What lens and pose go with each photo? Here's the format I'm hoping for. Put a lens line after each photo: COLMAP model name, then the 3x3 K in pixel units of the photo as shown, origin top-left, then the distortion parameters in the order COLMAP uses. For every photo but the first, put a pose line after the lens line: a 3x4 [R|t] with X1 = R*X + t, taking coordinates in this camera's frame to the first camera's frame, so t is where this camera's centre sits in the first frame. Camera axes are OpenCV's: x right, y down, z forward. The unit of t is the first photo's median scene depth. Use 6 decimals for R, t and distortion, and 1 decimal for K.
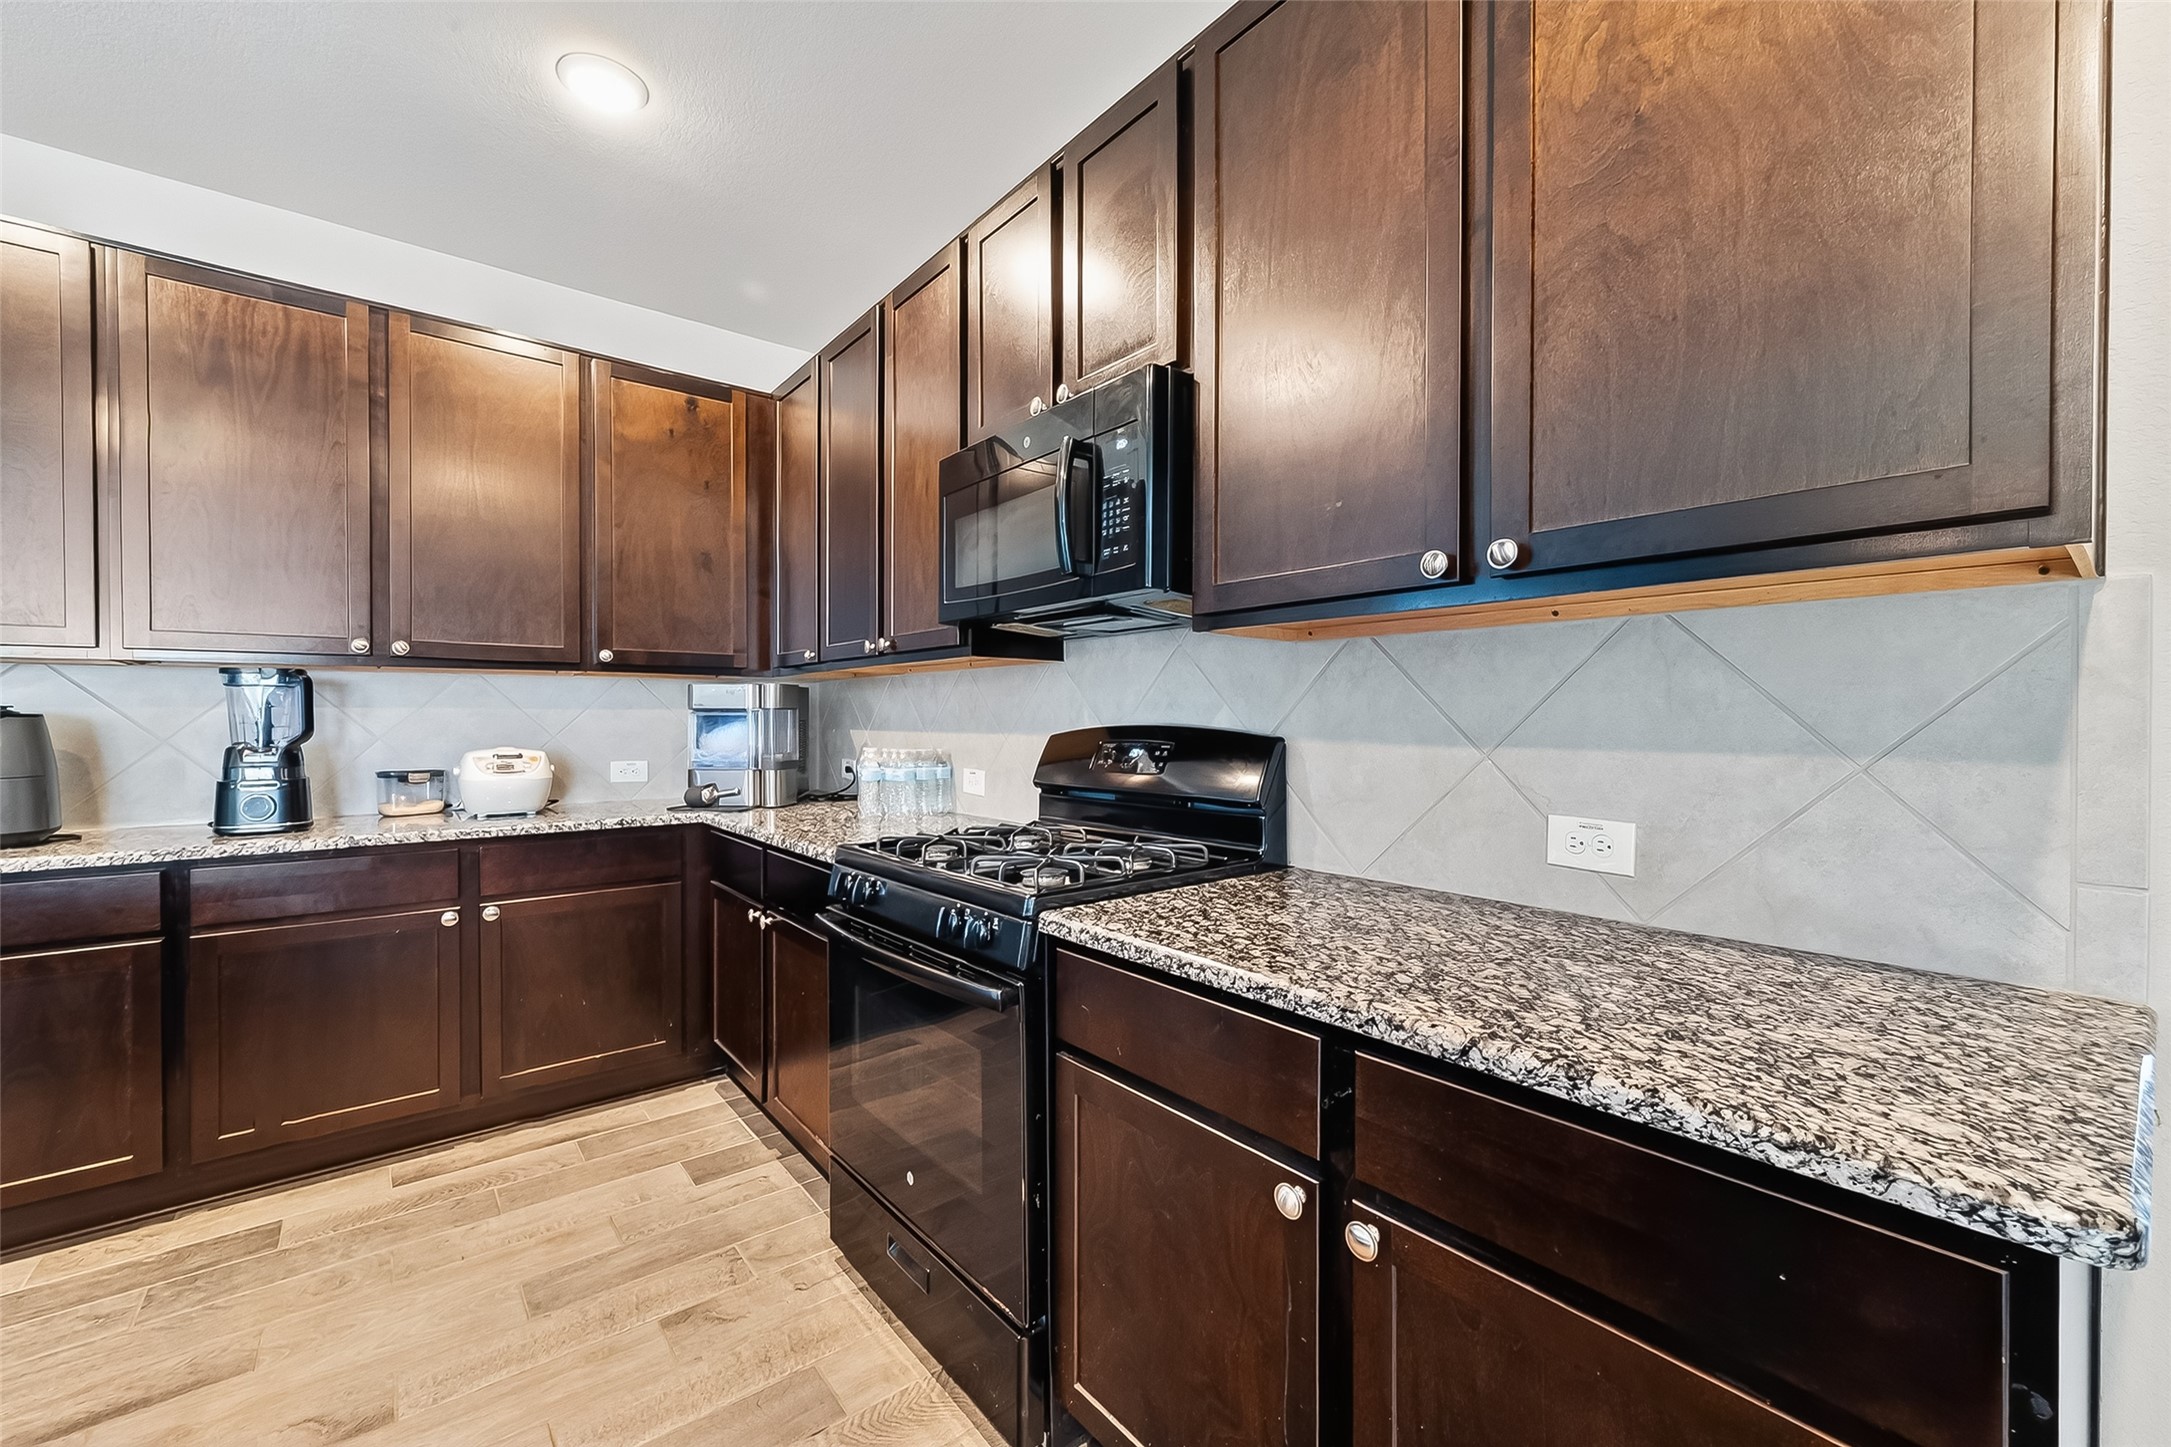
lens RADIAL K [[873.3, 0, 1085.5], [0, 873.3, 725.7], [0, 0, 1]] dist [-0.000094, 0.000515]
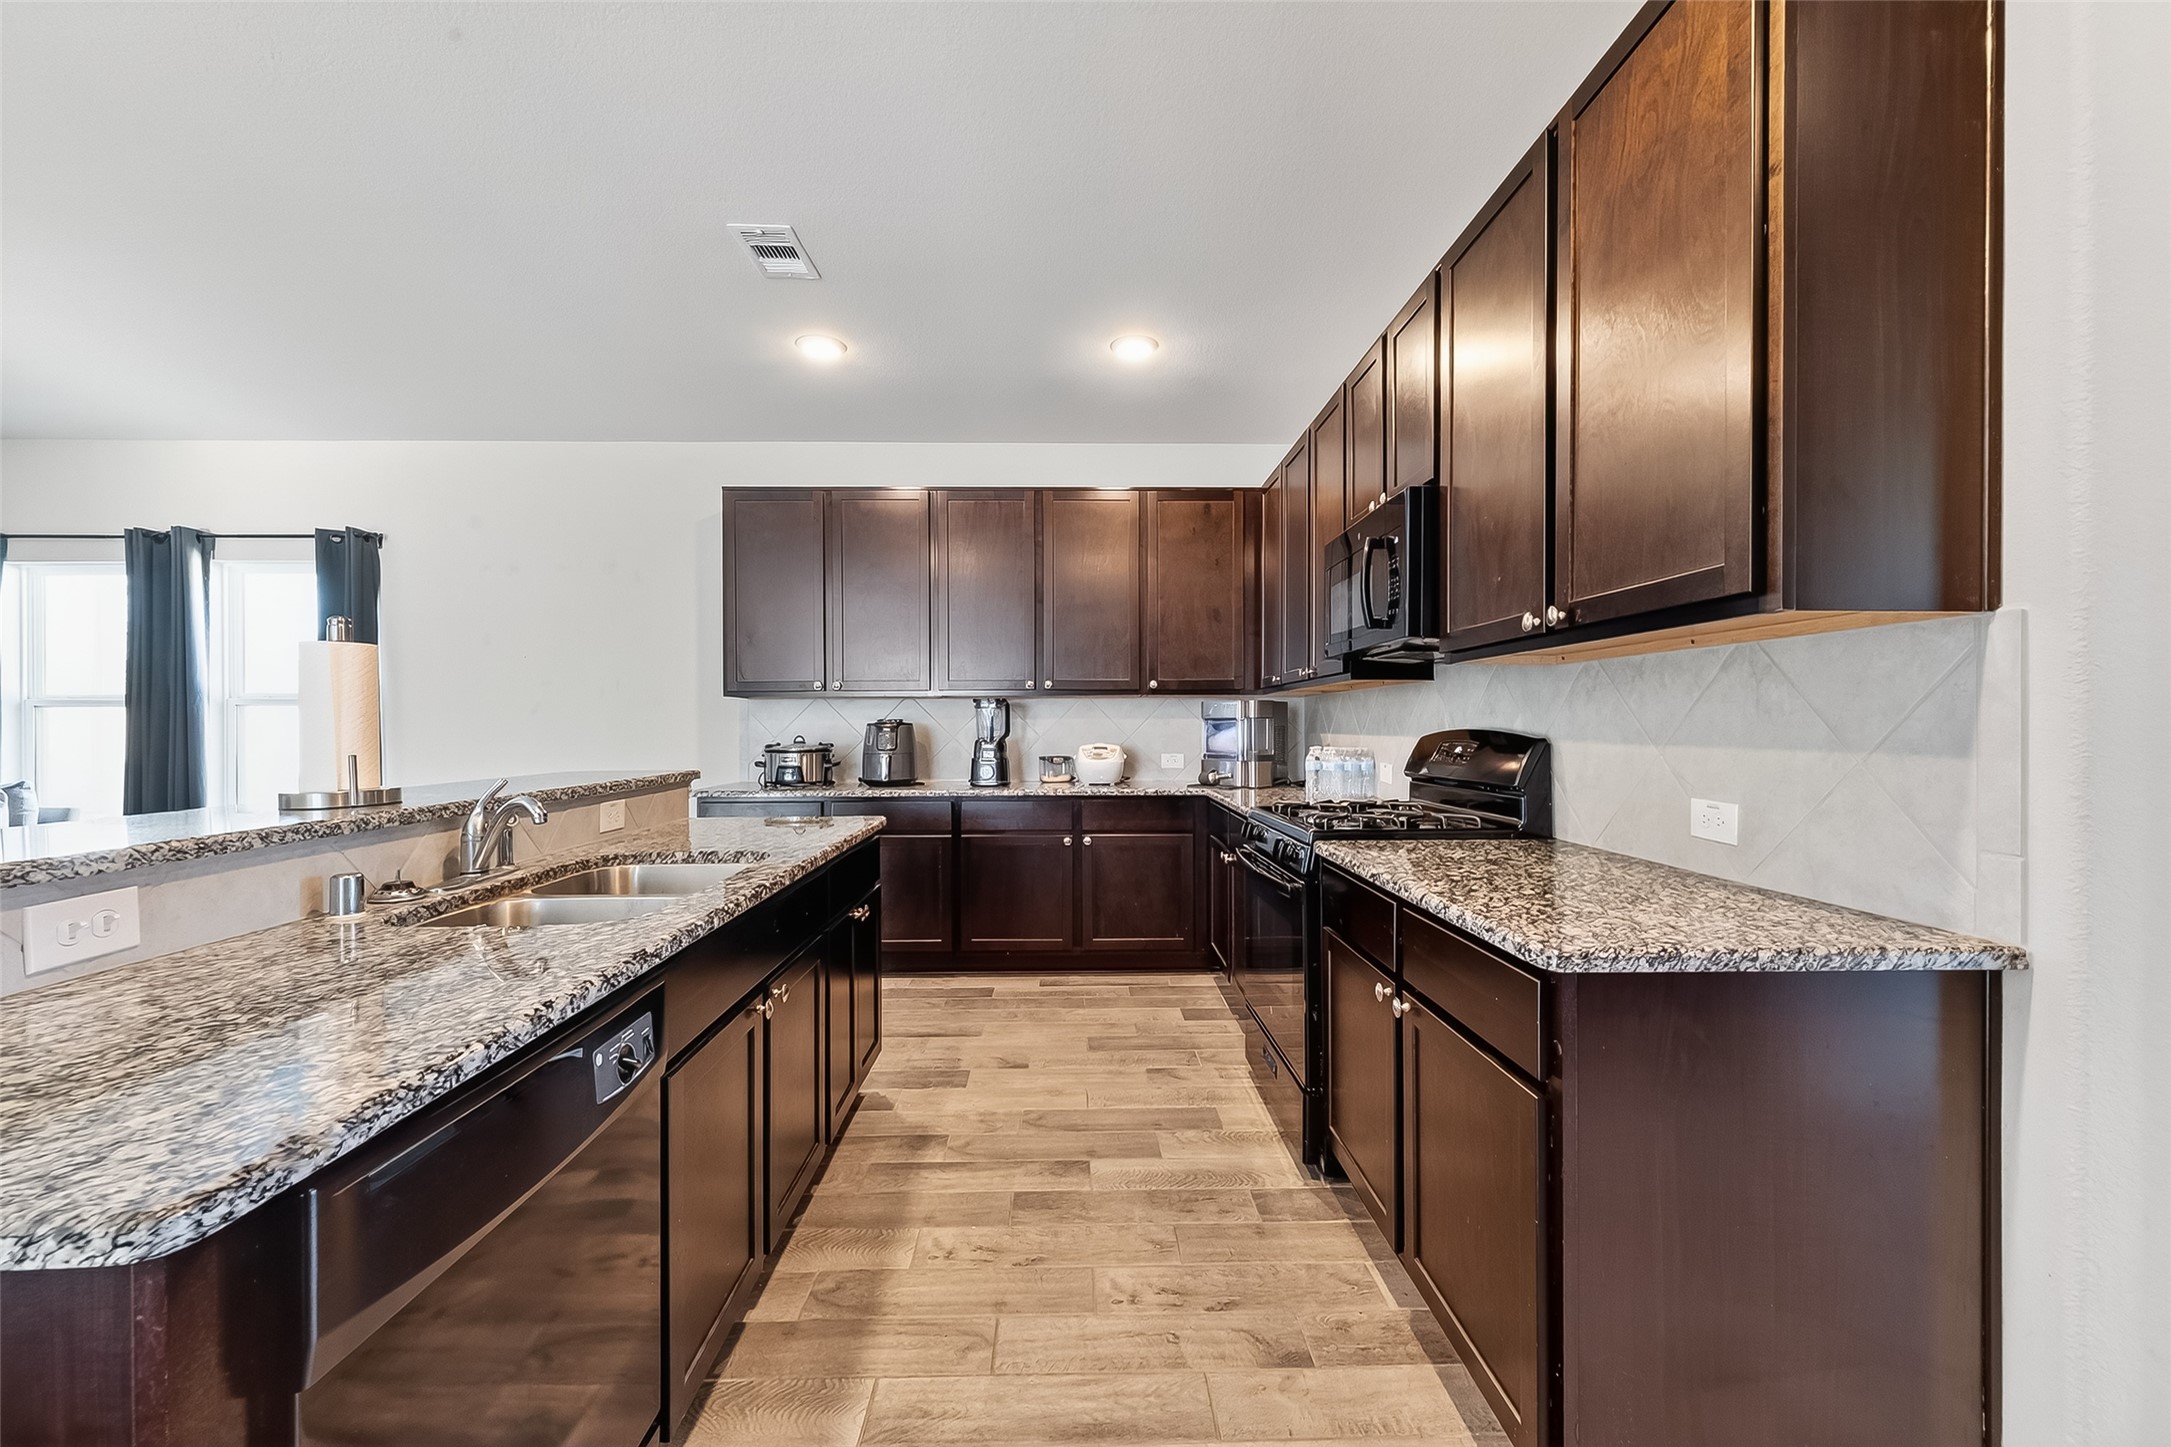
lens RADIAL K [[873.3, 0, 1085.5], [0, 873.3, 725.7], [0, 0, 1]] dist [-0.000094, 0.000515]
pose [[0.785045, -0.001861, -0.619436, 0.376415], [-0.002919, 0.999973, -0.006704, 0.004099], [0.619432, 0.007071, 0.785018, -0.340230]]
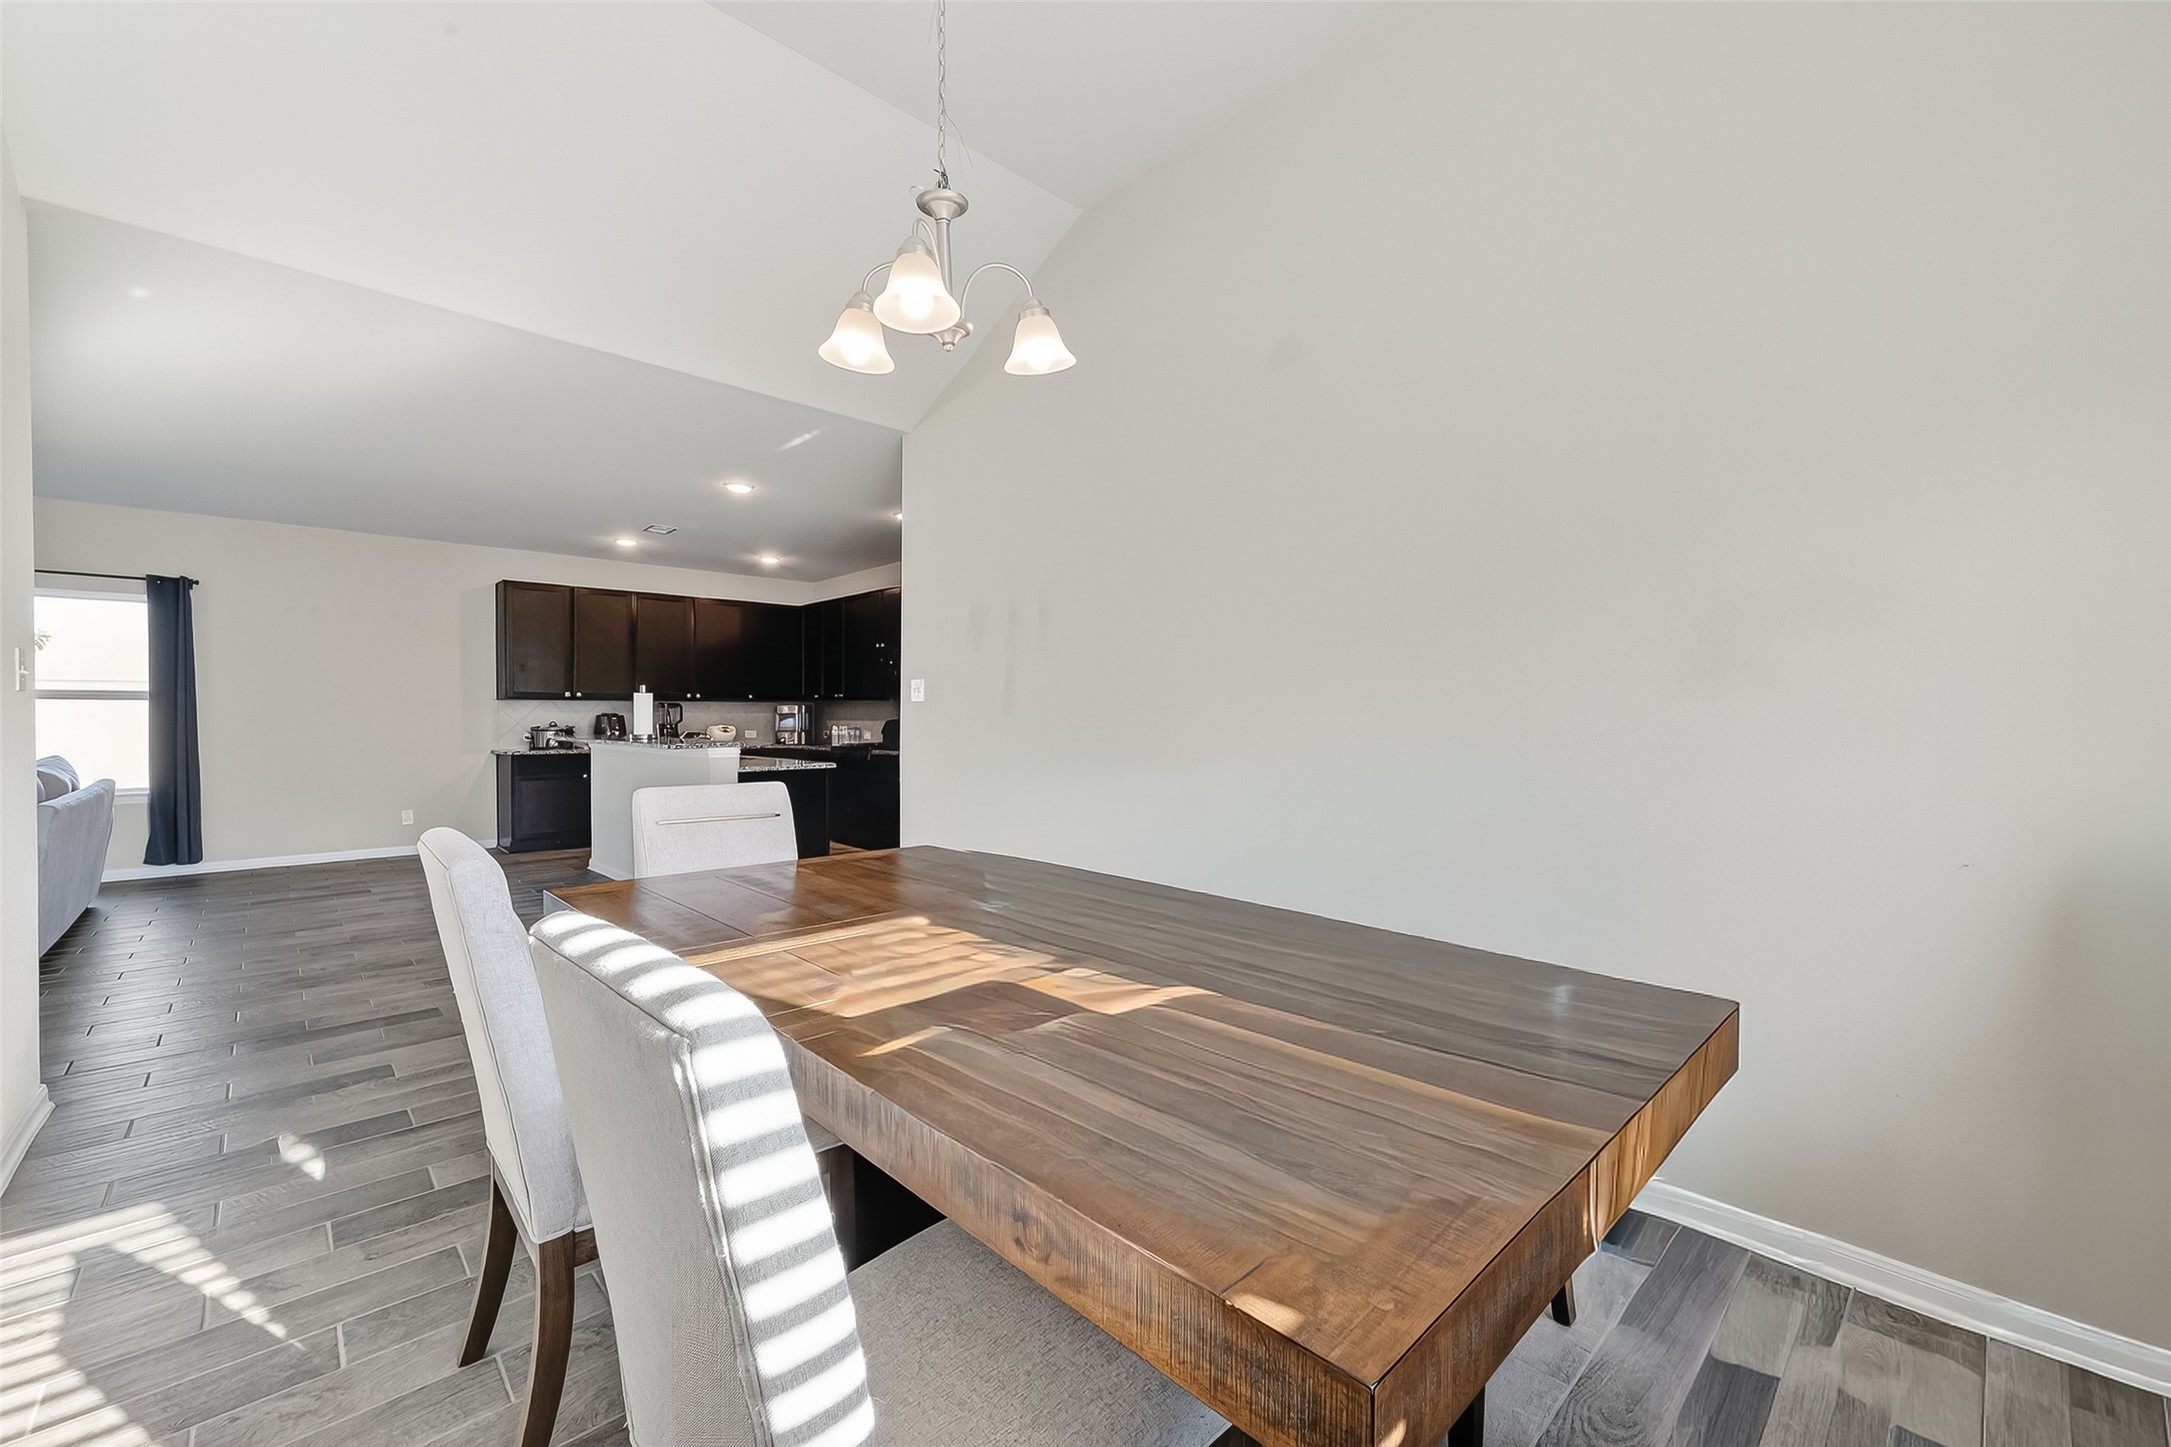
lens RADIAL K [[918.5, 0, 1126.4], [0, 918.5, 737.2], [0, 0, 1]] dist [-0.000154, -0.000003]
pose [[0.993346, -0.006092, 0.115011, 0.523573], [0.005083, 0.999946, 0.009060, 0.053197], [-0.115060, -0.008415, 0.993323, -3.036089]]
